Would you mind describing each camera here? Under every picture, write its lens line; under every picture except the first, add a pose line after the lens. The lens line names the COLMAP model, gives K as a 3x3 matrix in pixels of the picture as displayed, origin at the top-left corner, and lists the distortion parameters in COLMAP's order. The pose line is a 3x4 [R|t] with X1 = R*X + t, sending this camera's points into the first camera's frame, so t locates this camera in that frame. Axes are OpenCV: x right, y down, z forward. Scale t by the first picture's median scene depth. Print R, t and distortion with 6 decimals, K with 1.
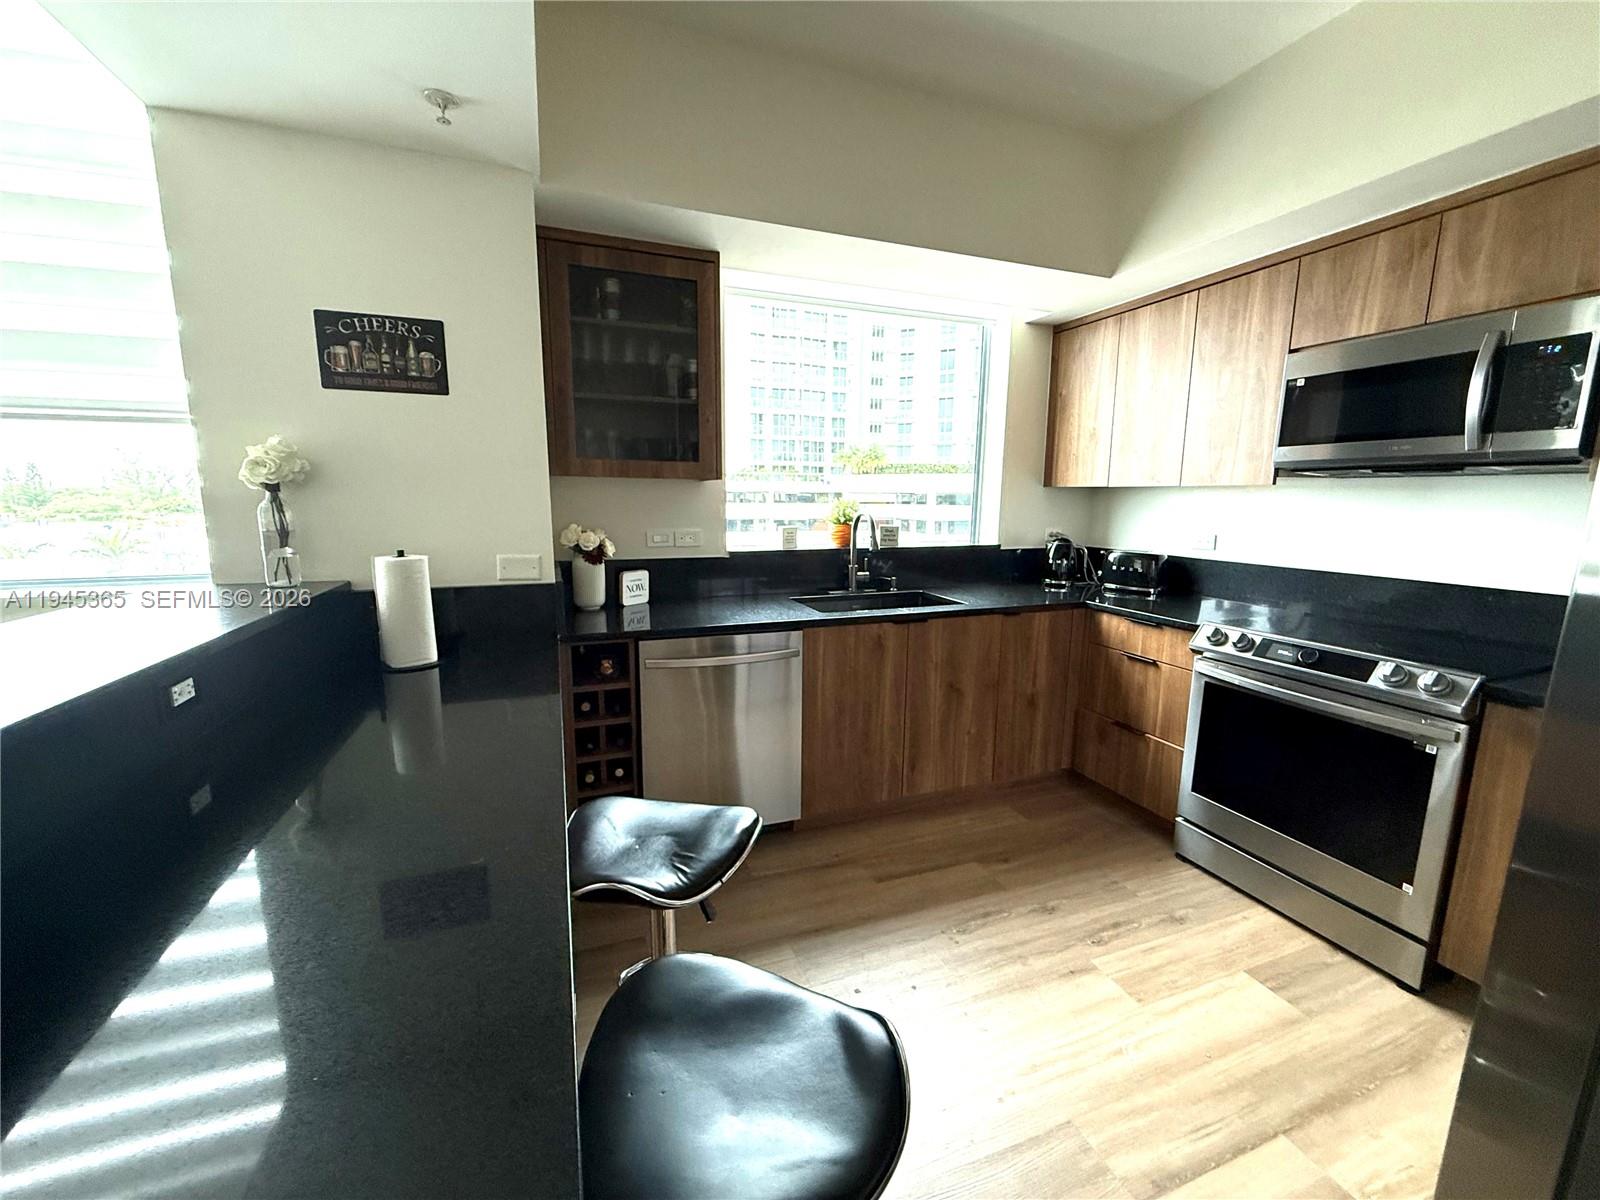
lens RADIAL K [[635.5, 0, 794.8], [0, 635.5, 598.4], [0, 0, 1]] dist [-0.003643, 0.000346]
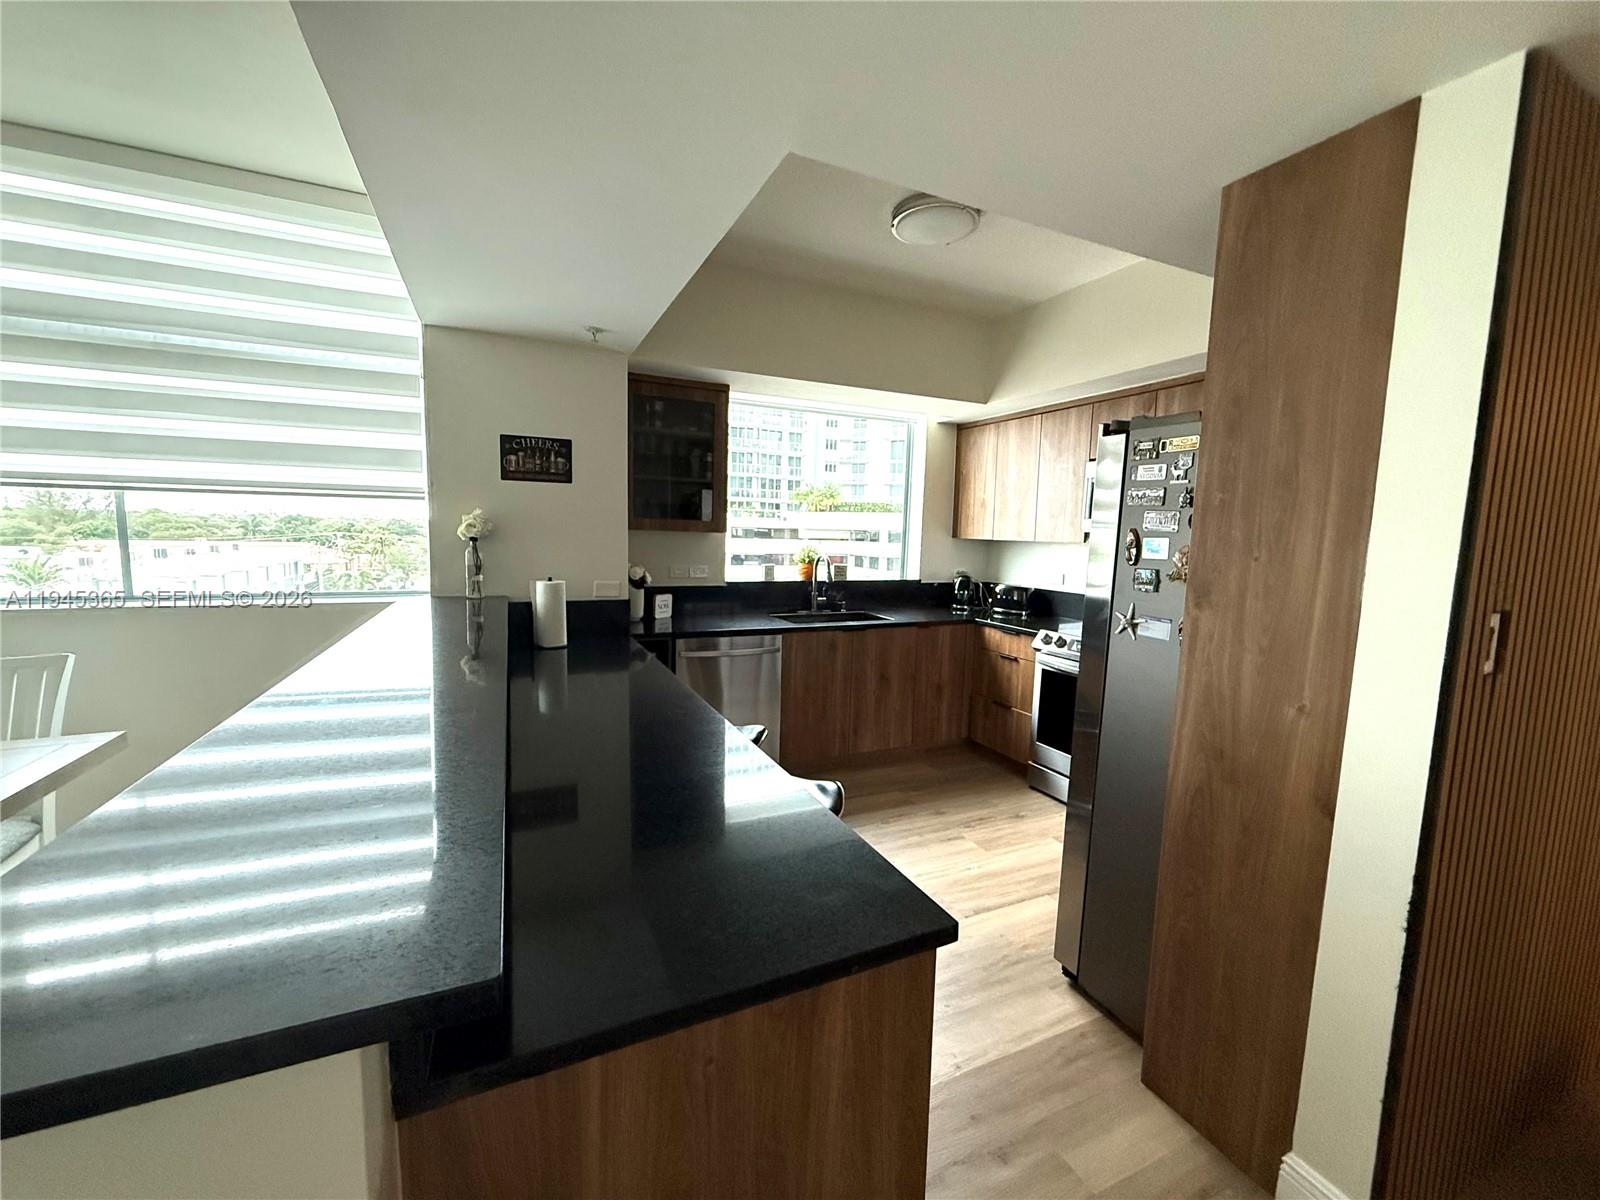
lens RADIAL K [[635.5, 0, 794.2], [0, 635.5, 600.1], [0, 0, 1]] dist [-0.003643, 0.000346]
pose [[0.997524, 0.009327, 0.069699, -0.059991], [-0.005728, 0.998648, -0.051660, 0.043293], [-0.070087, 0.051133, 0.996230, -0.463032]]
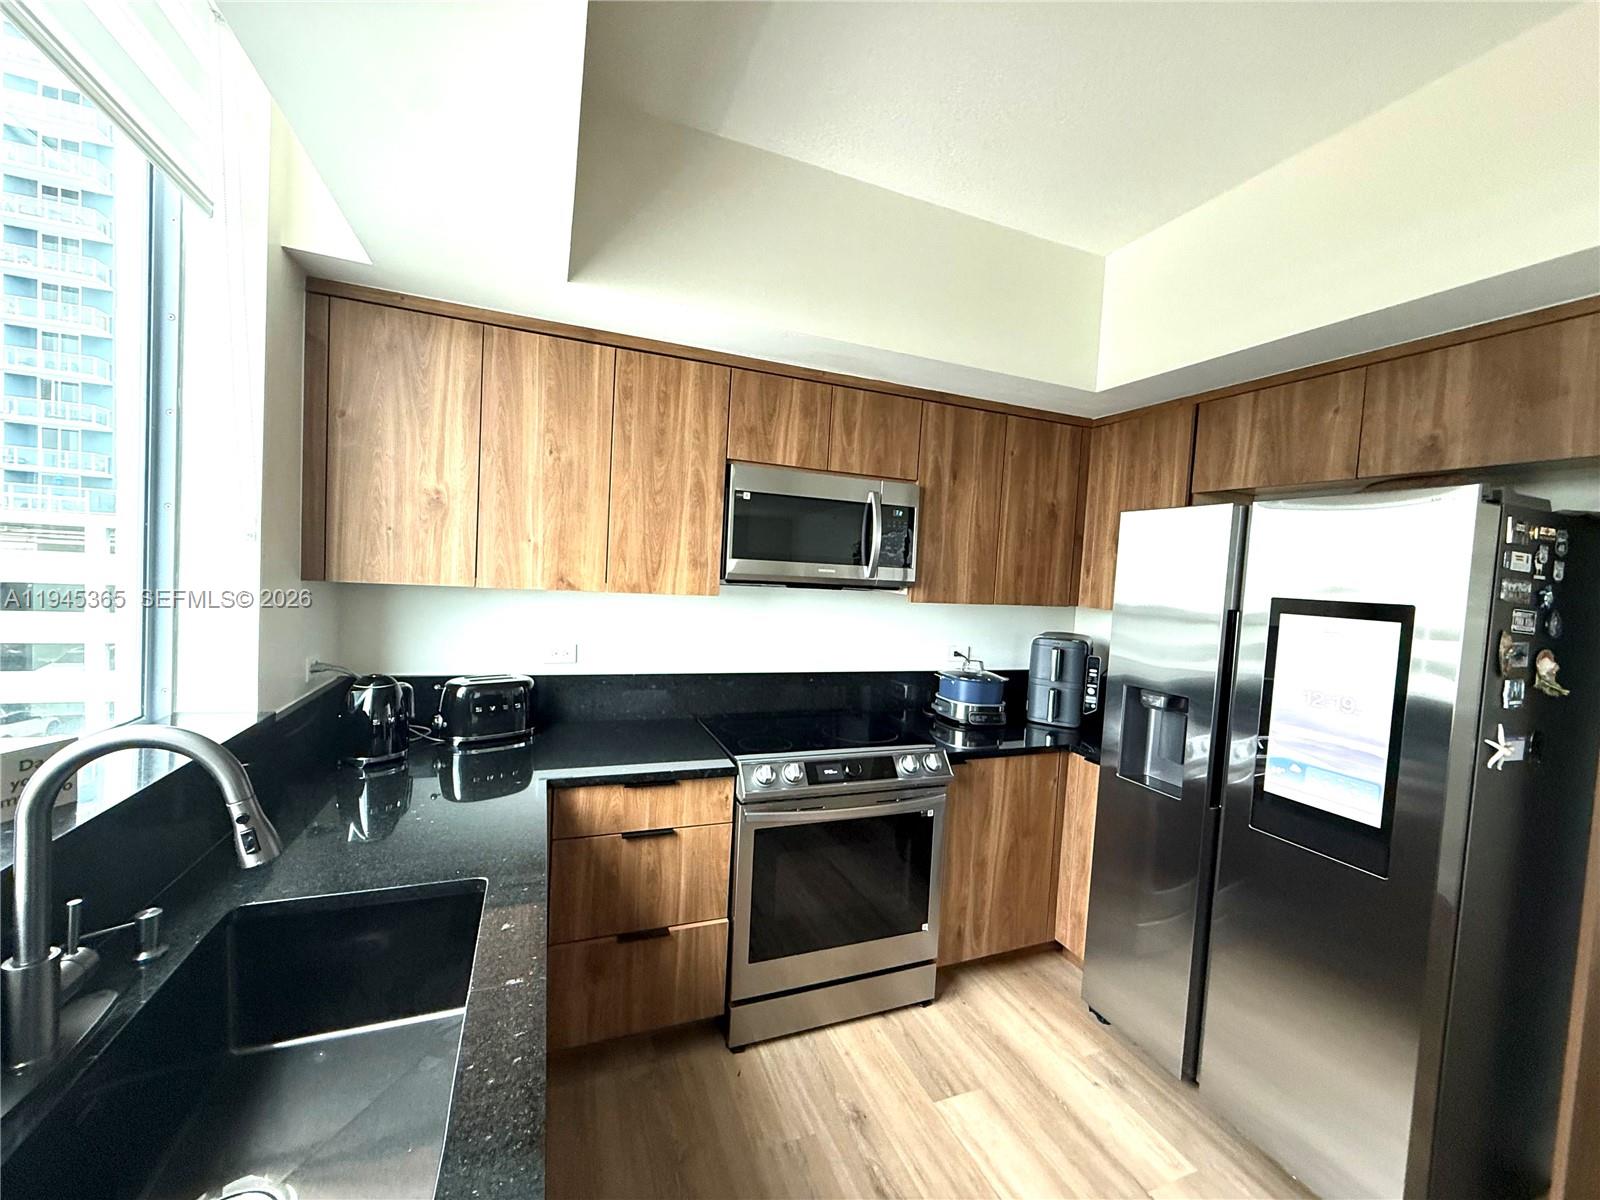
lens RADIAL K [[635.5, 0, 793.6], [0, 635.5, 594.6], [0, 0, 1]] dist [-0.003643, 0.000346]
pose [[-0.016555, -0.053423, 0.998435, -0.174861], [0.106882, 0.992755, 0.054891, -0.204758], [-0.994134, 0.107623, -0.010725, 0.834664]]
